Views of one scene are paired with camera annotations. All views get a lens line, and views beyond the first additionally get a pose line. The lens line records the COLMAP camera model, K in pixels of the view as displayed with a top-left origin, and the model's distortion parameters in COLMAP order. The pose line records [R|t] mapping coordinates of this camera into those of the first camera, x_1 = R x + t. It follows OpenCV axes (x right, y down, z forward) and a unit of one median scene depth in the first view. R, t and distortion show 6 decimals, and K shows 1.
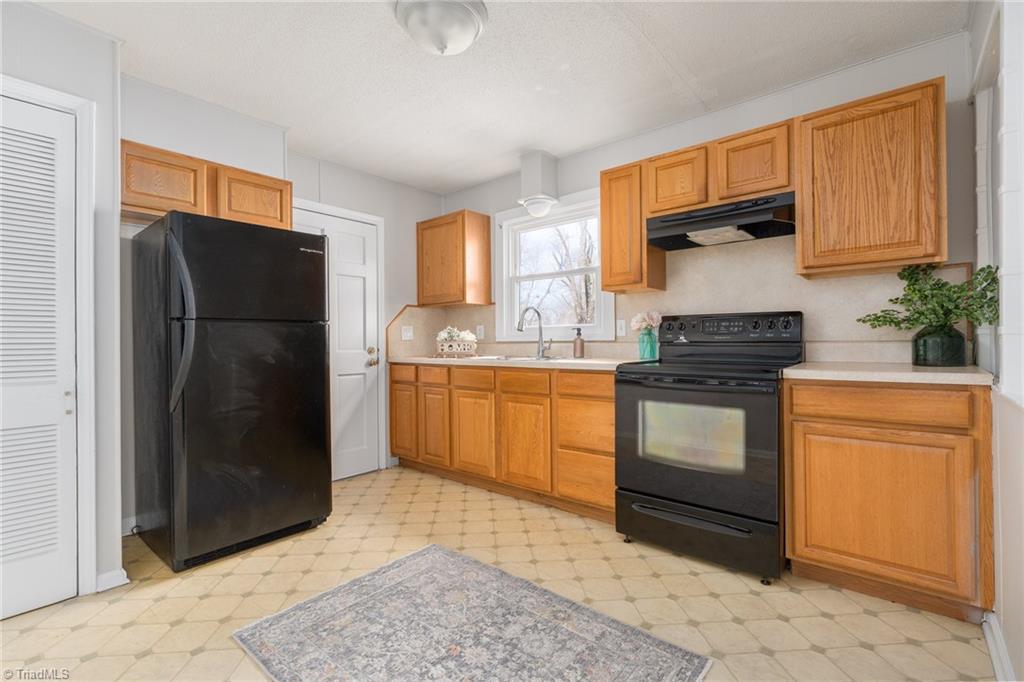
lens RADIAL K [[461.7, 0, 508.8], [0, 461.7, 342.4], [0, 0, 1]] dist [-0.000372, 0.000041]
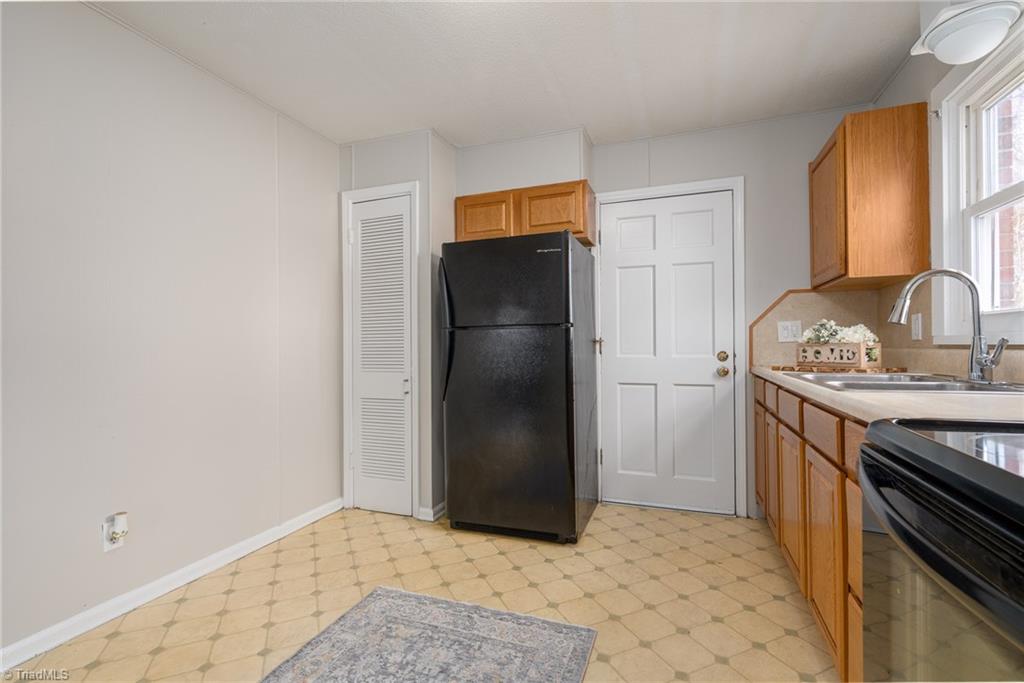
lens RADIAL K [[461.7, 0, 508.8], [0, 461.7, 342.9], [0, 0, 1]] dist [-0.000372, 0.000041]
pose [[0.345176, -0.001658, -0.938537, 0.367144], [0.002874, 0.999996, -0.000710, -0.005940], [0.938534, -0.002452, 0.345179, 0.497820]]
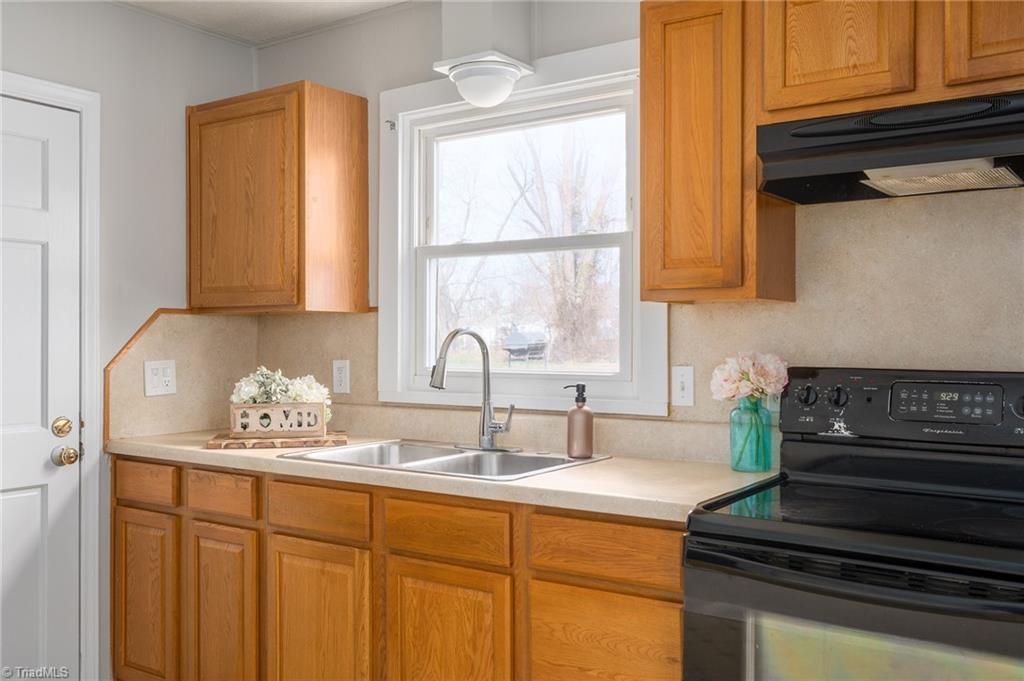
lens RADIAL K [[925.9, 0, 509.4], [0, 925.9, 348.8], [0, 0, 1]] dist [0.010369, -0.001621]
pose [[0.995073, 0.007688, 0.098850, 0.008127], [-0.008417, 0.999940, 0.006965, -0.072047], [-0.098791, -0.007763, 0.995078, 0.203002]]
